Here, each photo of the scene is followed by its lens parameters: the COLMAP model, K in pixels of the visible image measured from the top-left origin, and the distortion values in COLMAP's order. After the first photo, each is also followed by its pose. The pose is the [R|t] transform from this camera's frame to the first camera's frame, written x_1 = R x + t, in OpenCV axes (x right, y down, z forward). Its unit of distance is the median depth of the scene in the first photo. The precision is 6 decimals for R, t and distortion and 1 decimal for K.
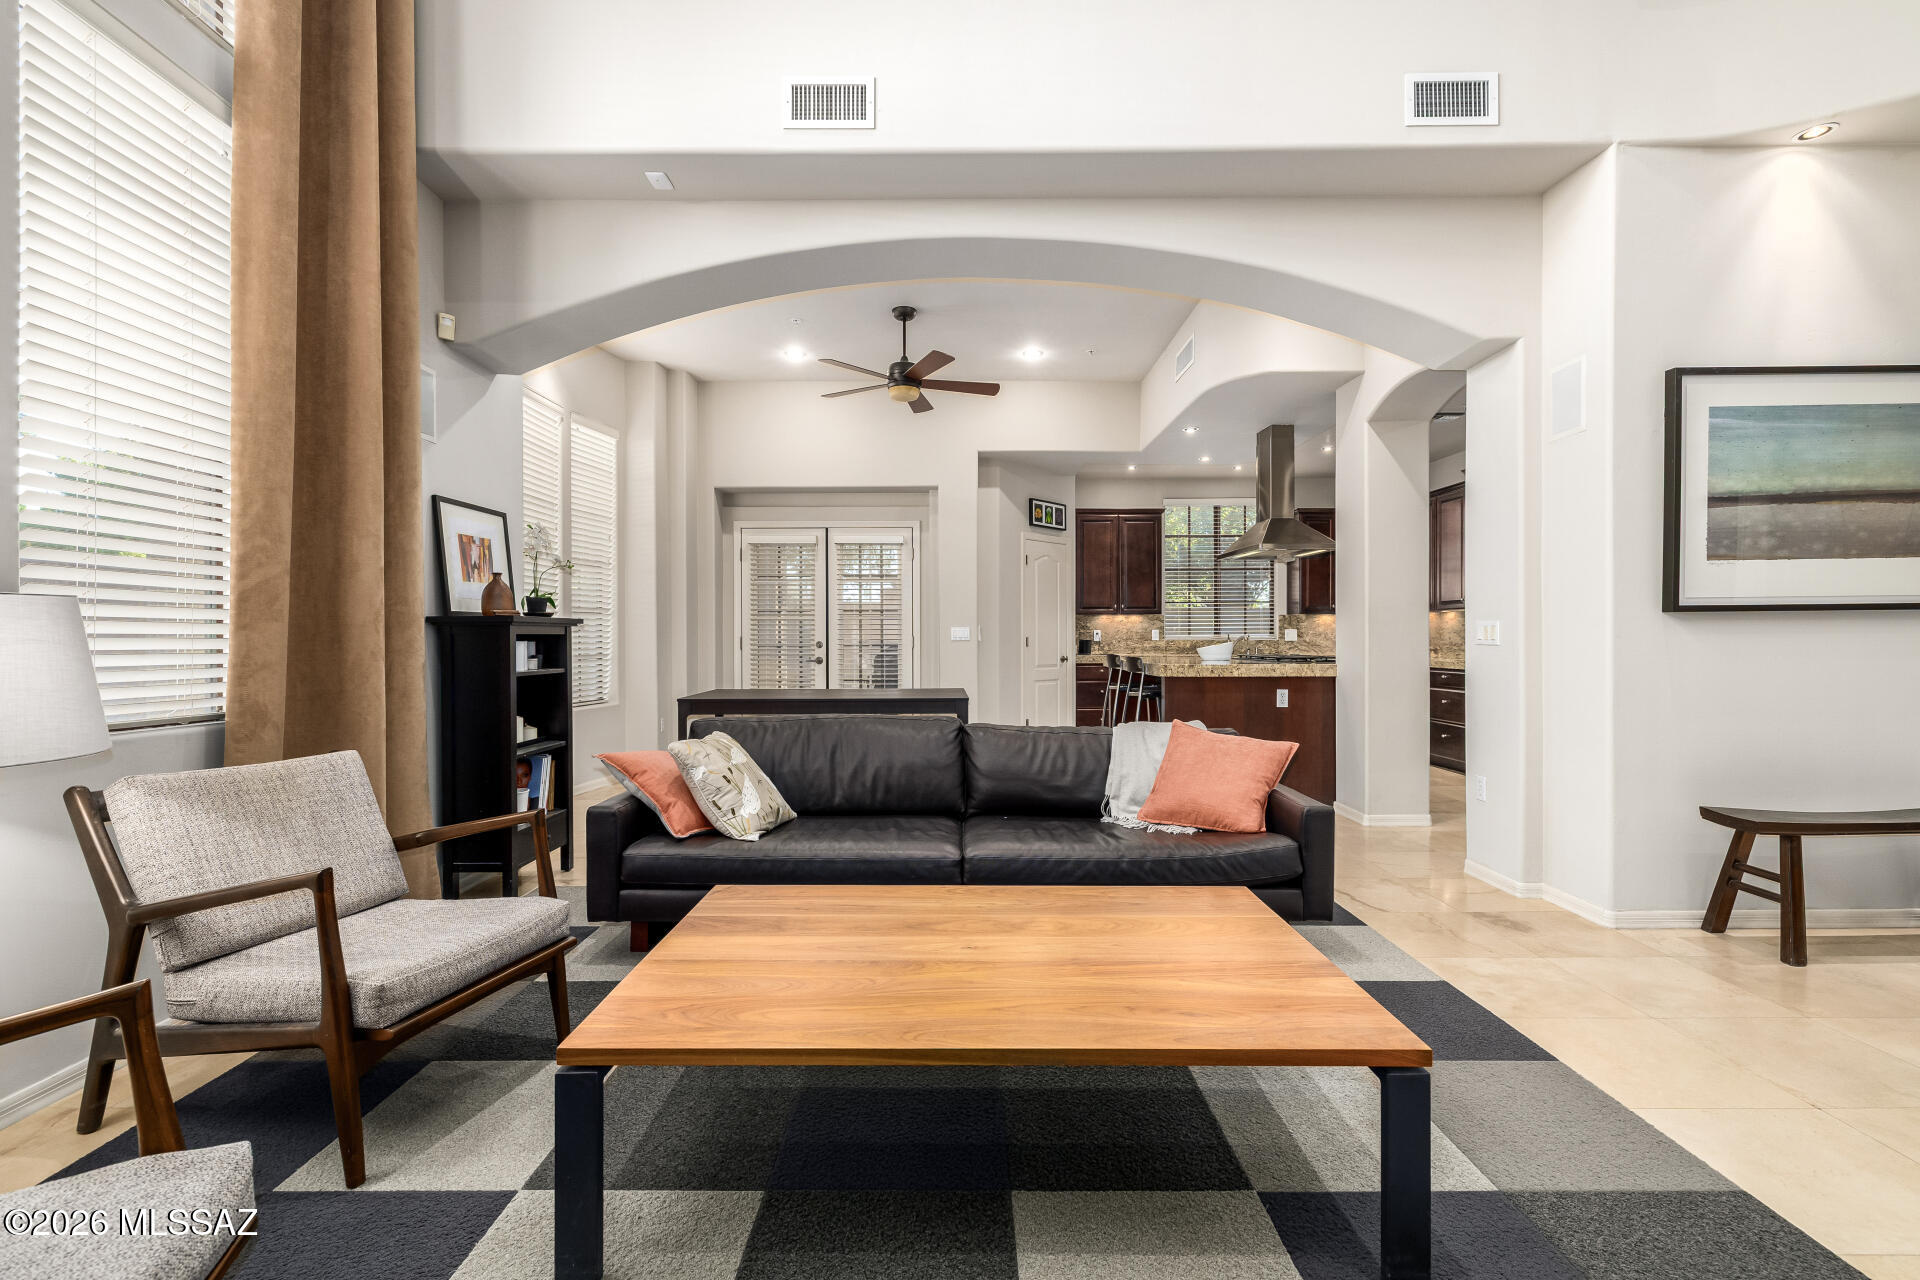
lens RADIAL K [[795.1, 0, 963.2], [0, 795.1, 638.7], [0, 0, 1]] dist [0.002307, -0.000052]
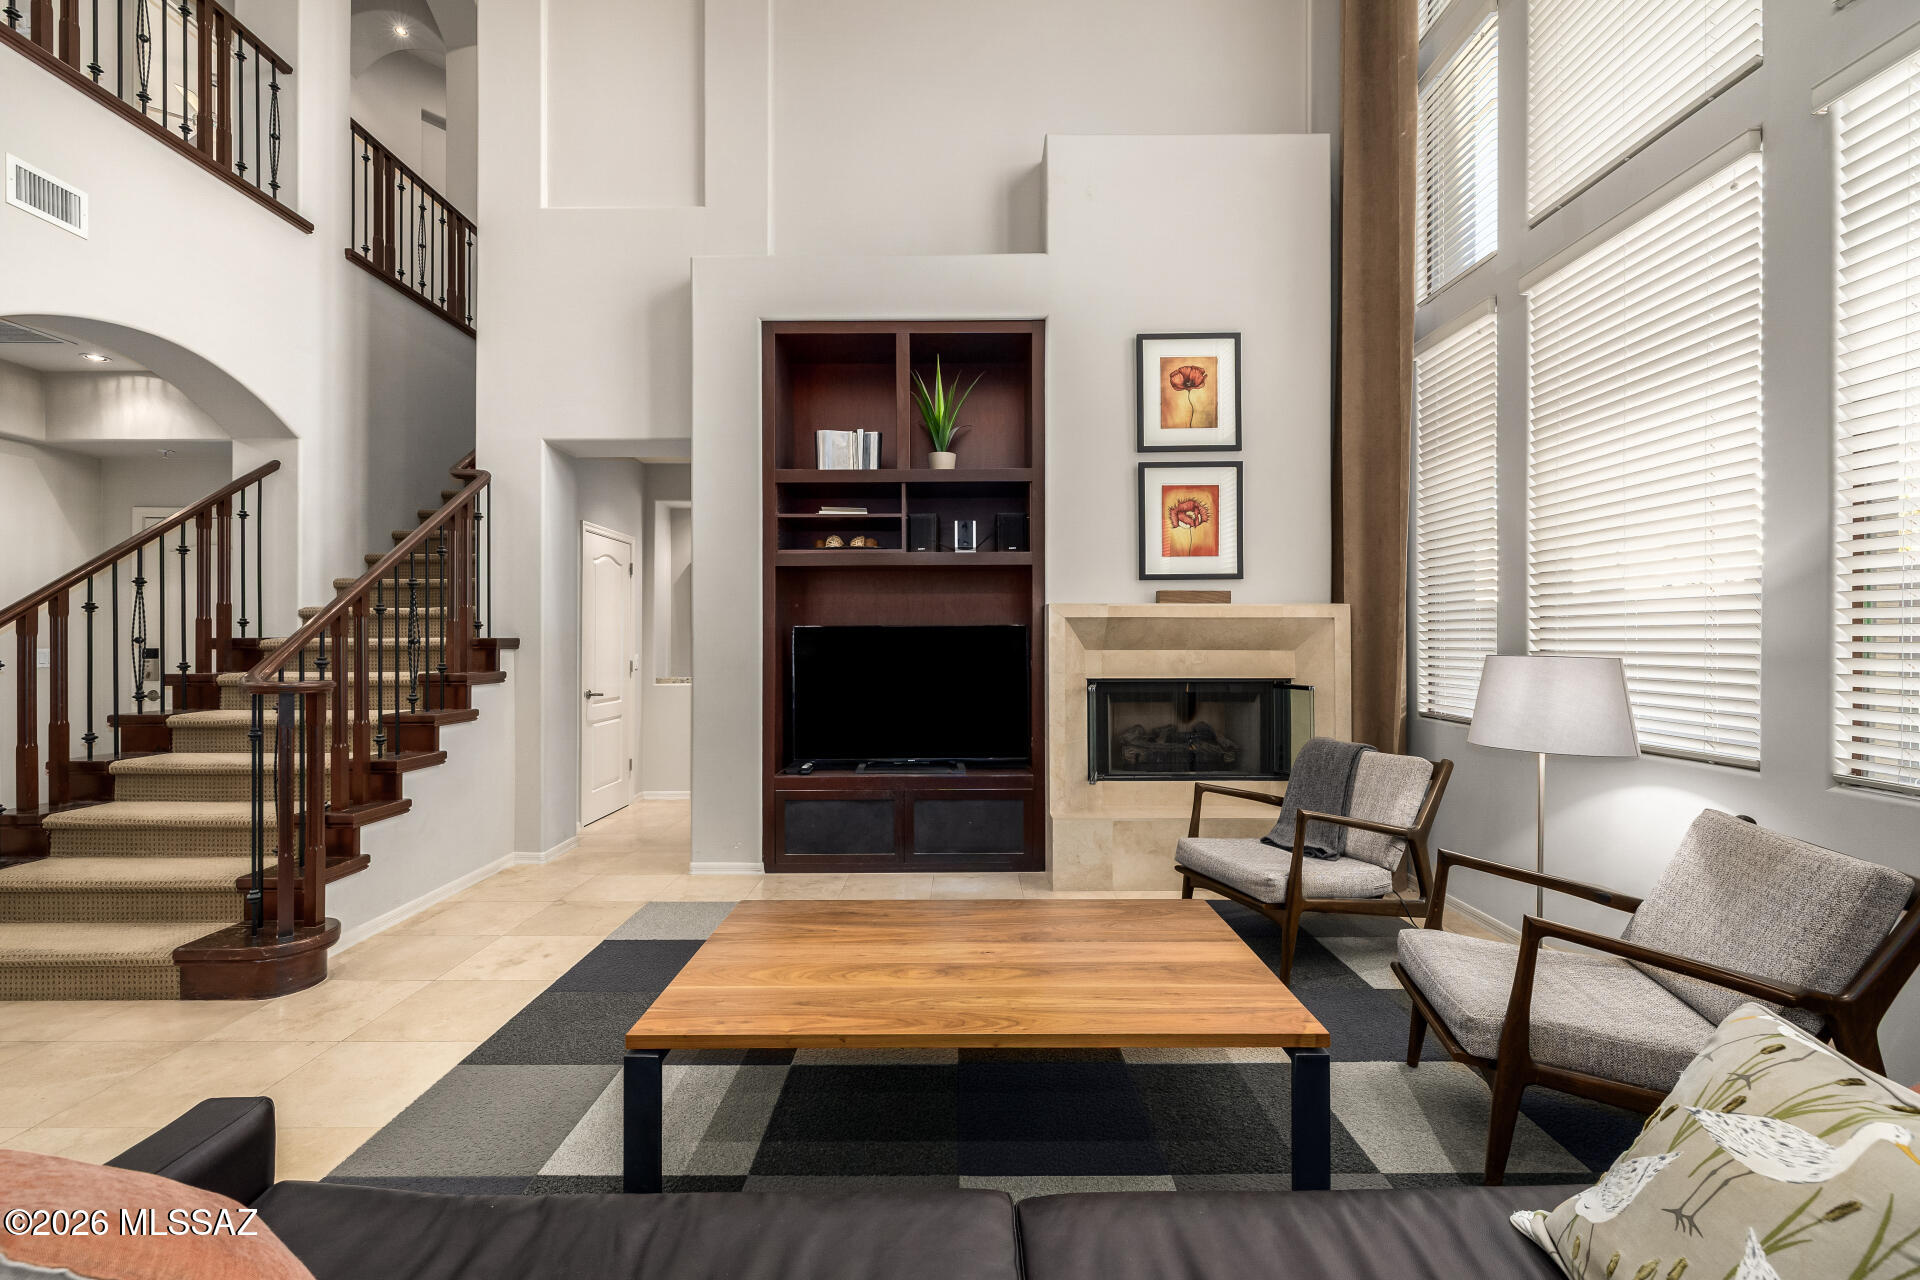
lens RADIAL K [[846.9, 0, 960.0], [0, 846.9, 640.0], [0, 0, 1]] dist [0.000346, -0.000046]
pose [[-0.999965, 0.007914, 0.002726, 0.020466], [0.007932, 0.999945, 0.006843, -0.041707], [-0.002671, 0.006865, -0.999973, 1.118715]]
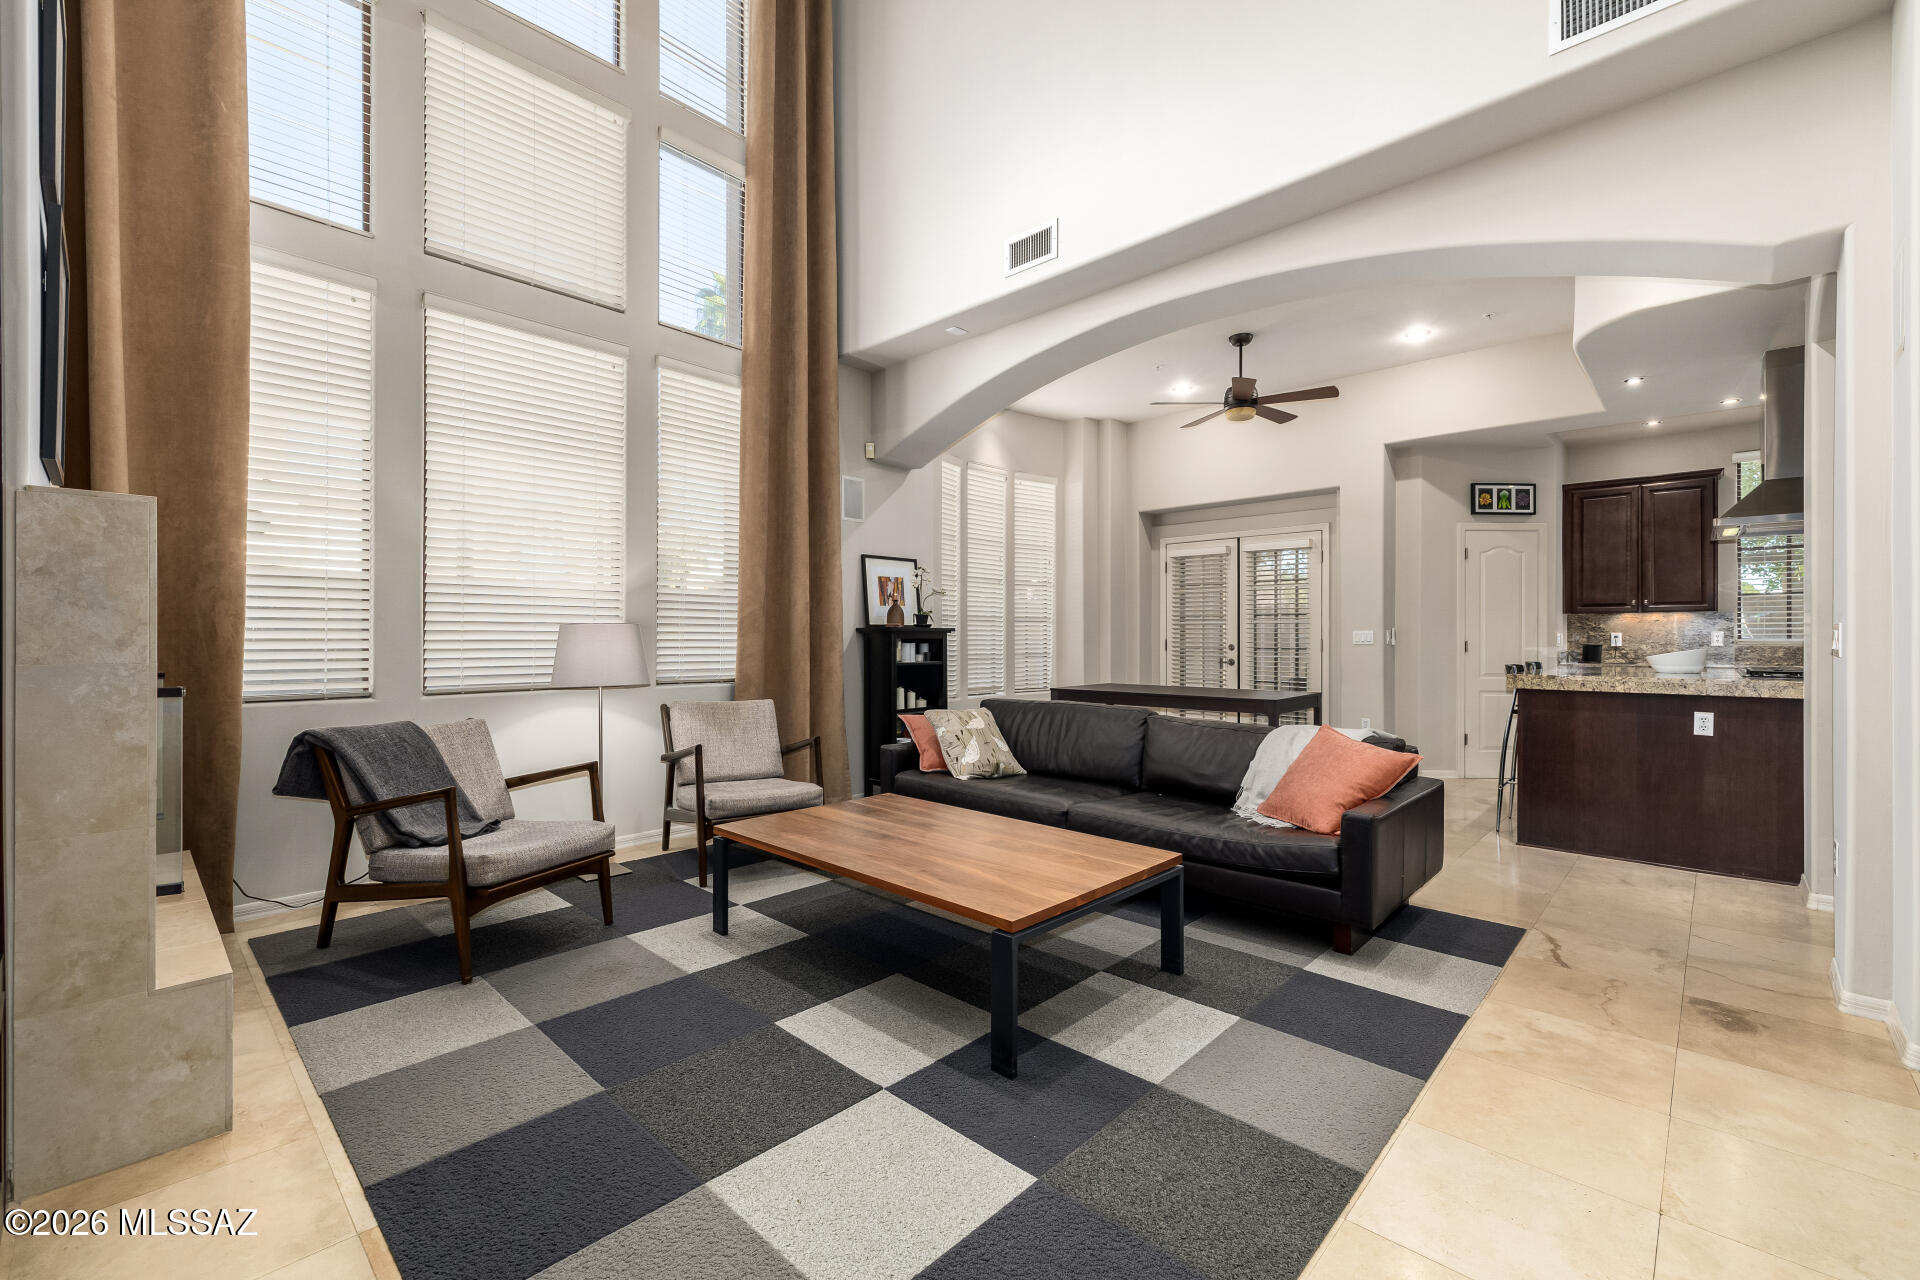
lens RADIAL K [[795.1, 0, 963.2], [0, 795.1, 638.7], [0, 0, 1]] dist [0.002307, -0.000052]
pose [[0.730560, 0.002977, -0.682842, 0.576014], [-0.003531, 0.999994, 0.000581, -0.006665], [0.682839, 0.001987, 0.730566, -0.059612]]
